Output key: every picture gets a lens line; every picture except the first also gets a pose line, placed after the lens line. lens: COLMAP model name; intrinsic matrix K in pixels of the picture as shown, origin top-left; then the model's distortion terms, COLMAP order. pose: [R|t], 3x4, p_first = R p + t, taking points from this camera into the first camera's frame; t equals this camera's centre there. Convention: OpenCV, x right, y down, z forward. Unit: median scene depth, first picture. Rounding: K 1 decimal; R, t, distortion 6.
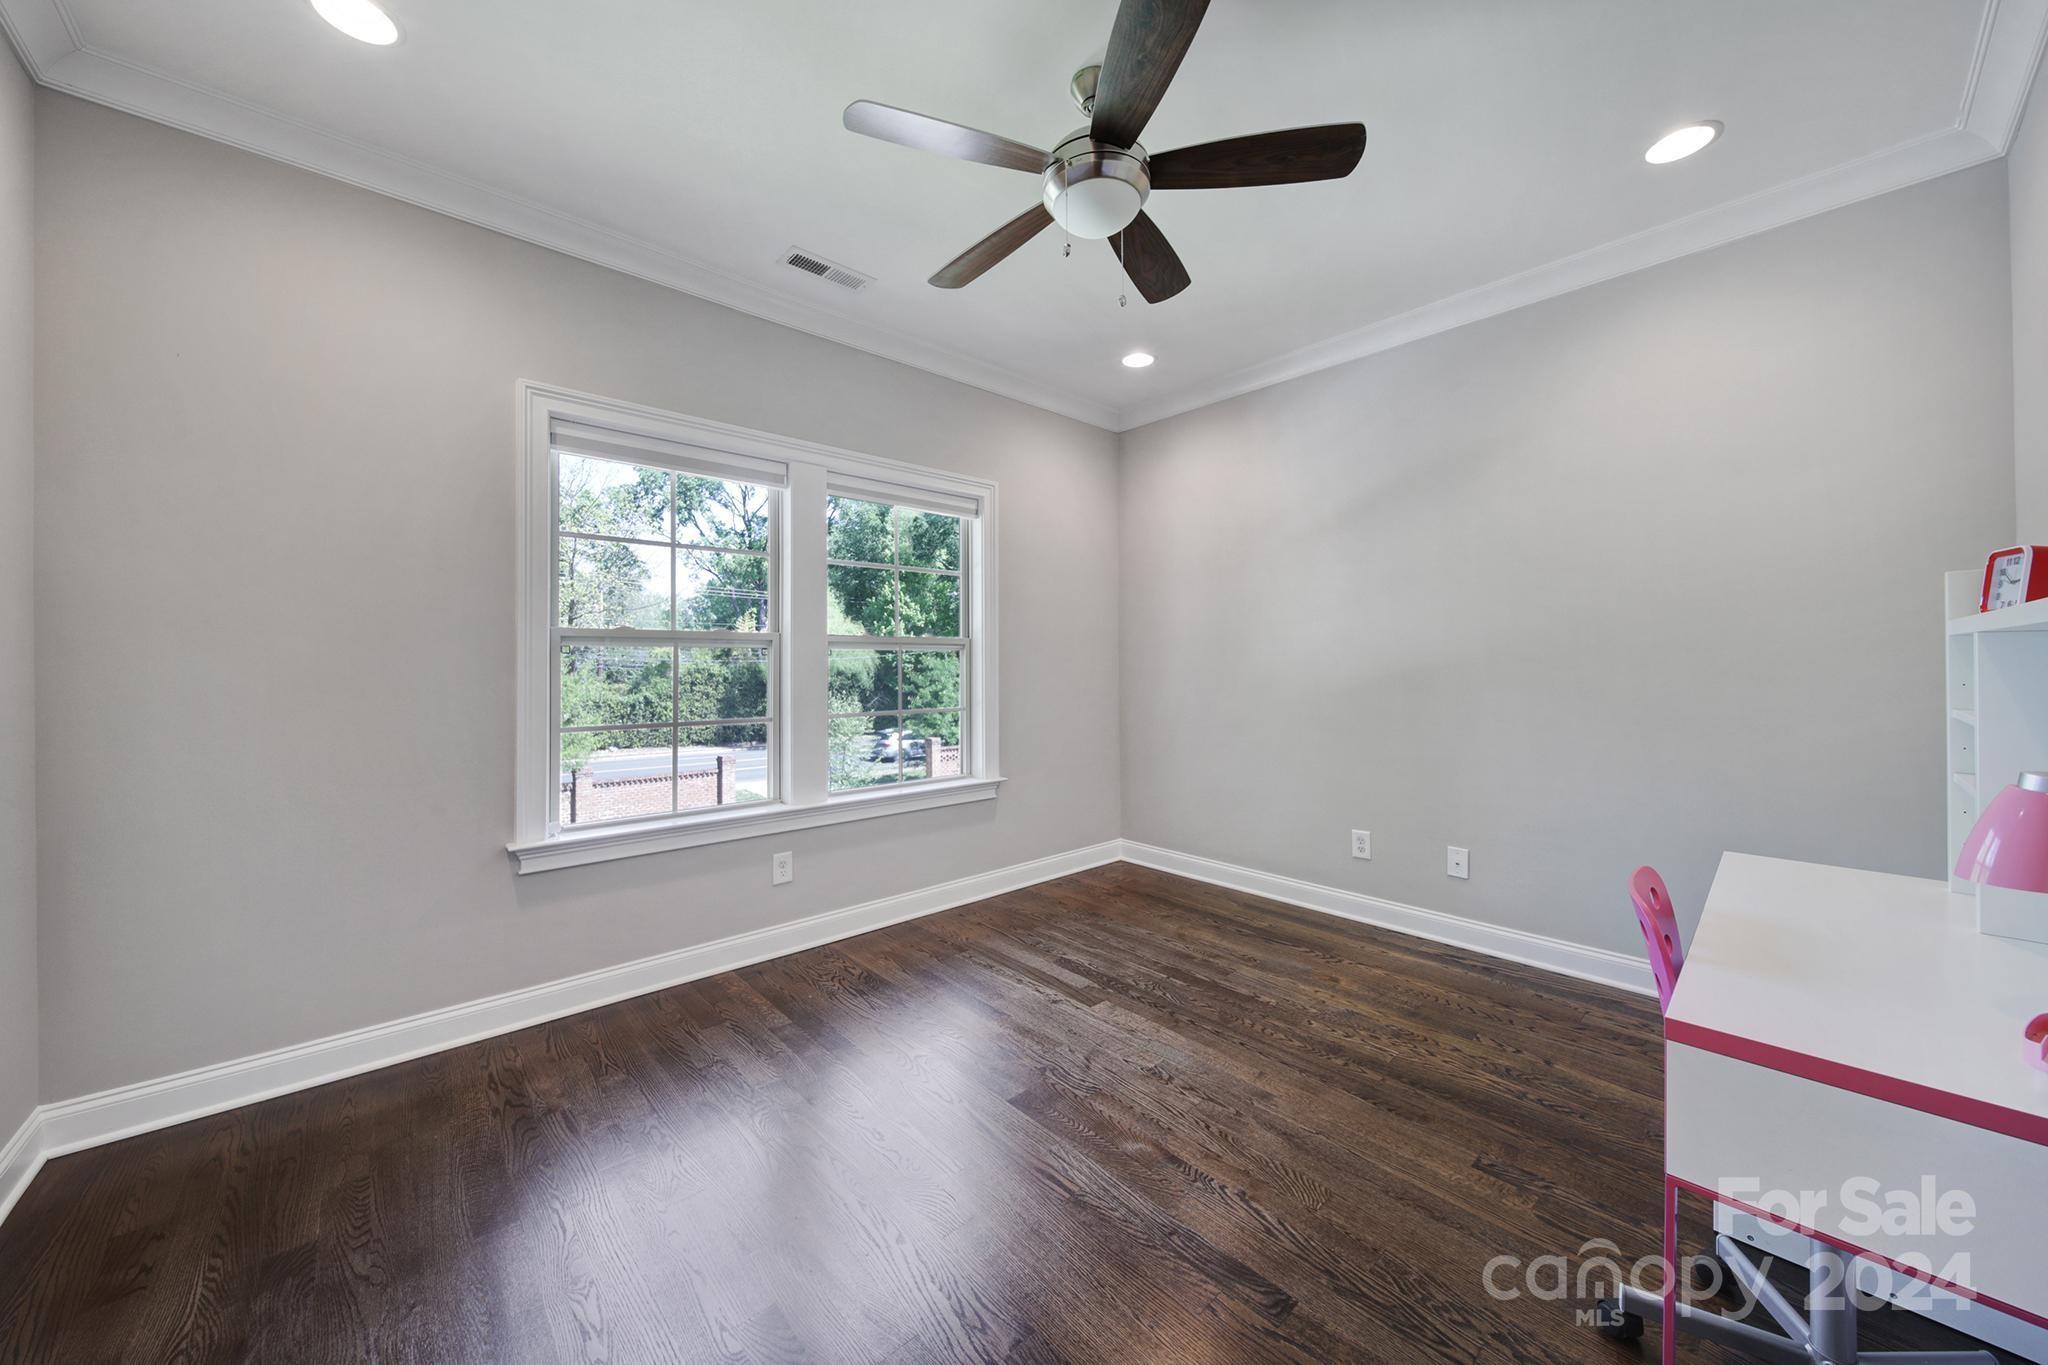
lens RADIAL K [[778.5, 0, 1054.3], [0, 778.5, 675.9], [0, 0, 1]] dist [0.000904, -0.000031]
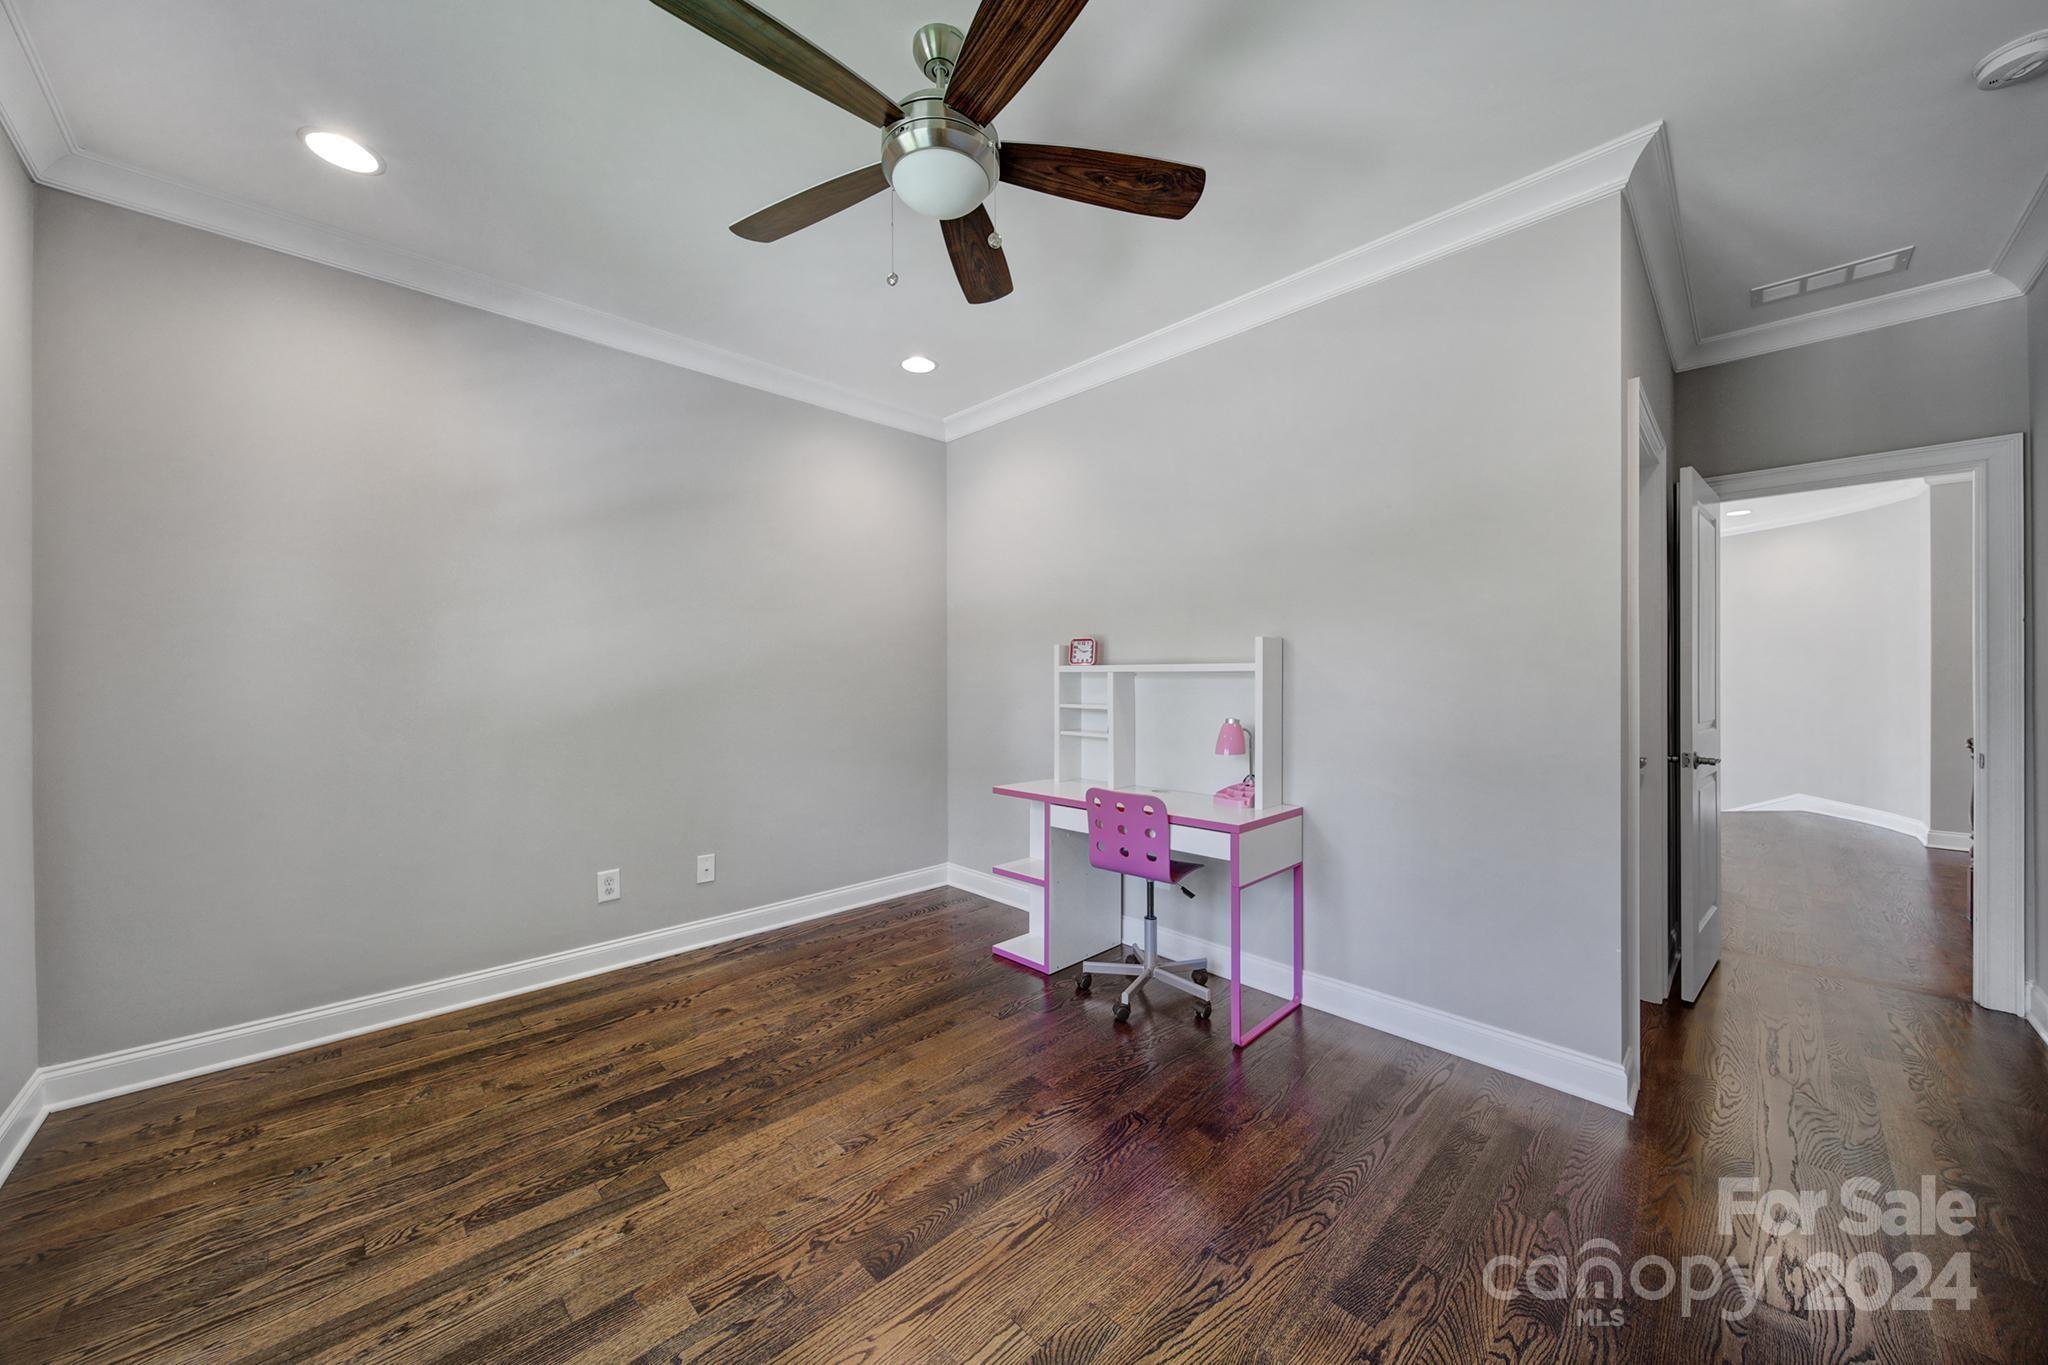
lens RADIAL K [[723.8, 0, 1019.7], [0, 723.8, 681.4], [0, 0, 1]] dist [0.000070, -0.000338]
pose [[-0.047158, 0.000016, 0.998887, -0.562226], [0.017706, 0.999843, 0.000820, -0.016774], [-0.998731, 0.017725, -0.047151, 0.663240]]
